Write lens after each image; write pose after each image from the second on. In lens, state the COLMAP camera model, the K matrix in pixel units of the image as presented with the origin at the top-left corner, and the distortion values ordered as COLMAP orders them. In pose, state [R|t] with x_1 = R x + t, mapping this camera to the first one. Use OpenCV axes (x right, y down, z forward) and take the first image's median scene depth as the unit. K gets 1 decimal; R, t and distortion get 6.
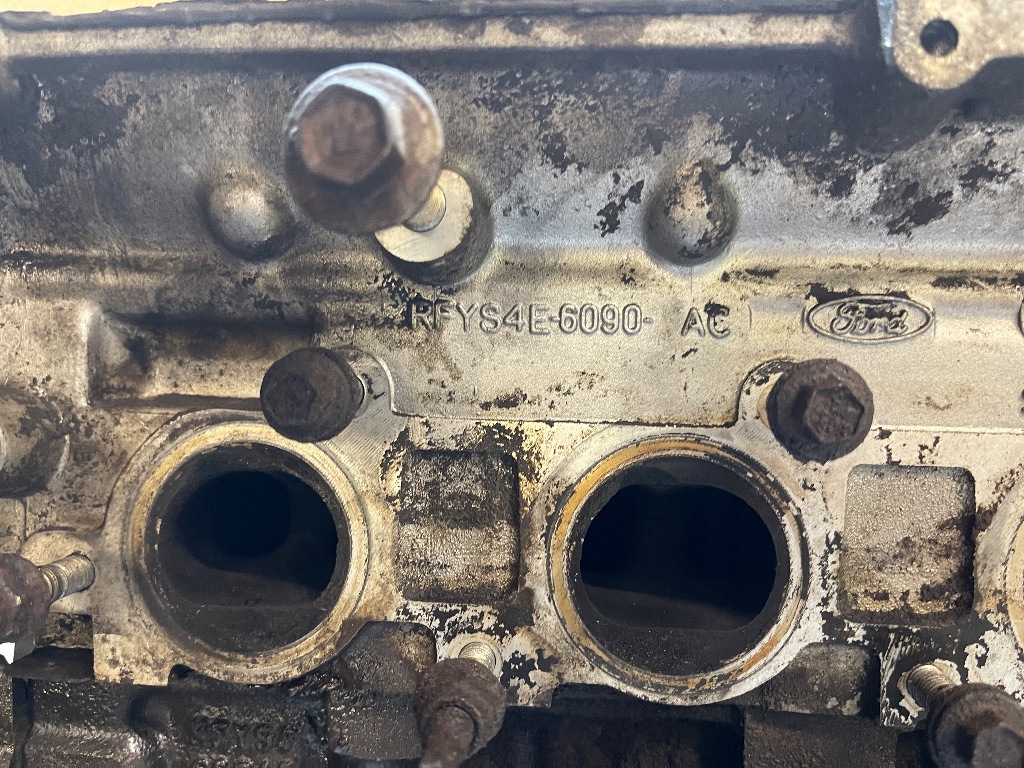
lens RADIAL K [[782.3, 0, 518.7], [0, 782.3, 387.8], [0, 0, 1]] dist [0.080734, -0.120812]
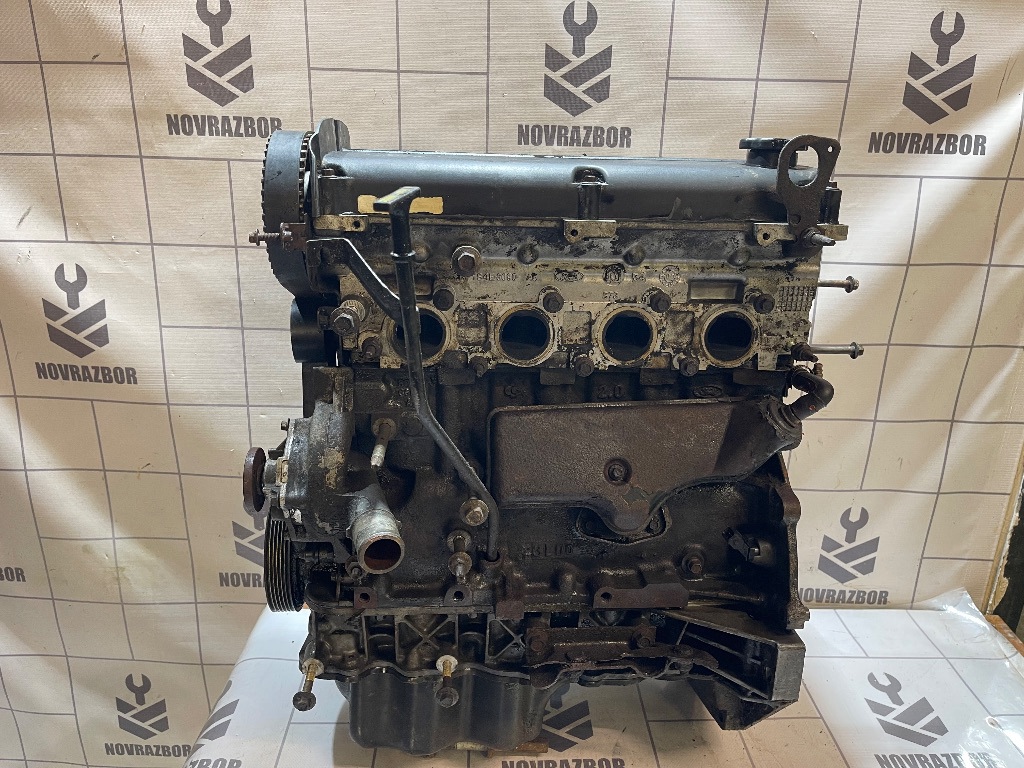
lens RADIAL K [[782.3, 0, 509.9], [0, 782.3, 387.9], [0, 0, 1]] dist [0.080734, -0.120812]
pose [[0.987942, -0.041492, 0.149159, -0.517446], [-0.000407, 0.962719, 0.270502, -0.640777], [-0.154822, -0.267301, 0.951094, -3.069702]]
